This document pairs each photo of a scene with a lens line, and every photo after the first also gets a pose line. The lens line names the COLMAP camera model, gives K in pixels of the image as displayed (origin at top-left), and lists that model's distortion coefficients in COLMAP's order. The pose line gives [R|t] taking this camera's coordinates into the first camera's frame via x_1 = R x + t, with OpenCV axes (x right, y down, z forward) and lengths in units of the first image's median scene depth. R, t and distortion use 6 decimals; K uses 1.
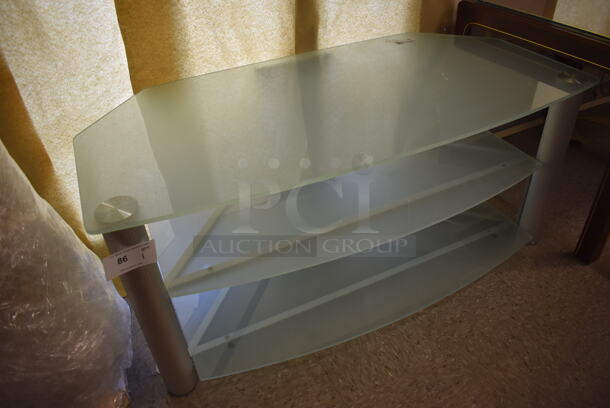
lens RADIAL K [[465.6, 0, 305.0], [0, 465.6, 206.0], [0, 0, 1]] dist [-0.096794, 0.017947]
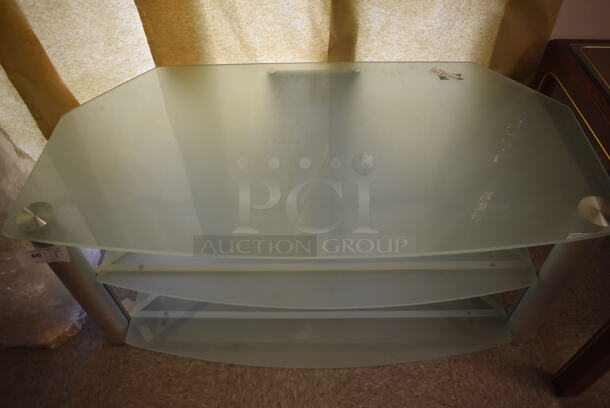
lens RADIAL K [[465.6, 0, 306.1], [0, 465.6, 203.6], [0, 0, 1]] dist [-0.096794, 0.017947]
pose [[0.898372, 0.349744, -0.265721, 0.322021], [-0.281143, 0.922665, 0.263908, -0.333807], [0.337471, -0.162382, 0.927224, 0.114606]]
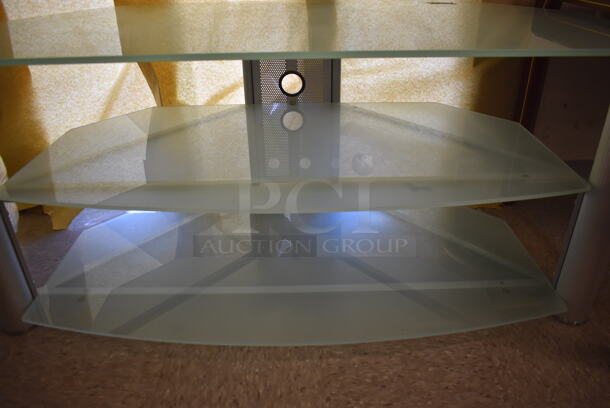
lens RADIAL K [[465.6, 0, 305.0], [0, 465.6, 206.0], [0, 0, 1]] dist [-0.096794, 0.017947]
pose [[0.908555, 0.239927, -0.341997, 0.396450], [-0.278565, 0.958010, -0.067952, 0.083989], [0.311333, 0.157007, 0.937241, 0.323886]]
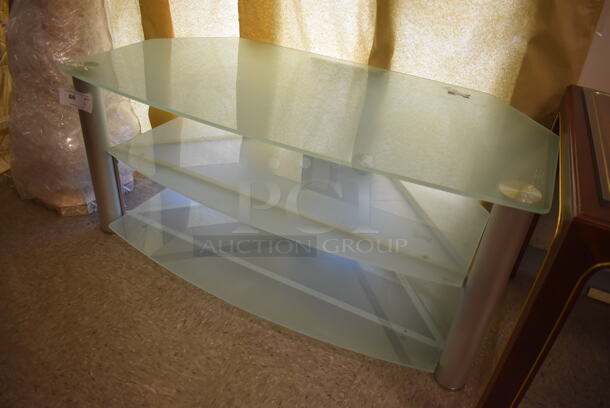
lens RADIAL K [[465.6, 0, 308.0], [0, 465.6, 206.0], [0, 0, 1]] dist [-0.096794, 0.017947]
pose [[0.591490, 0.520988, -0.615396, 0.796647], [-0.566195, 0.811766, 0.143033, -0.167838], [0.574076, 0.263832, 0.775132, 0.237930]]
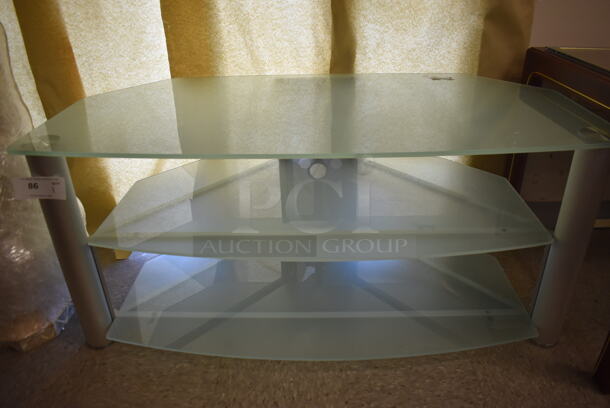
lens RADIAL K [[465.6, 0, 306.4], [0, 465.6, 206.9], [0, 0, 1]] dist [-0.096794, 0.017947]
pose [[0.894704, 0.239655, -0.376923, 0.433536], [-0.287888, 0.954612, -0.076402, 0.036567], [0.341505, 0.176869, 0.923088, 0.125551]]
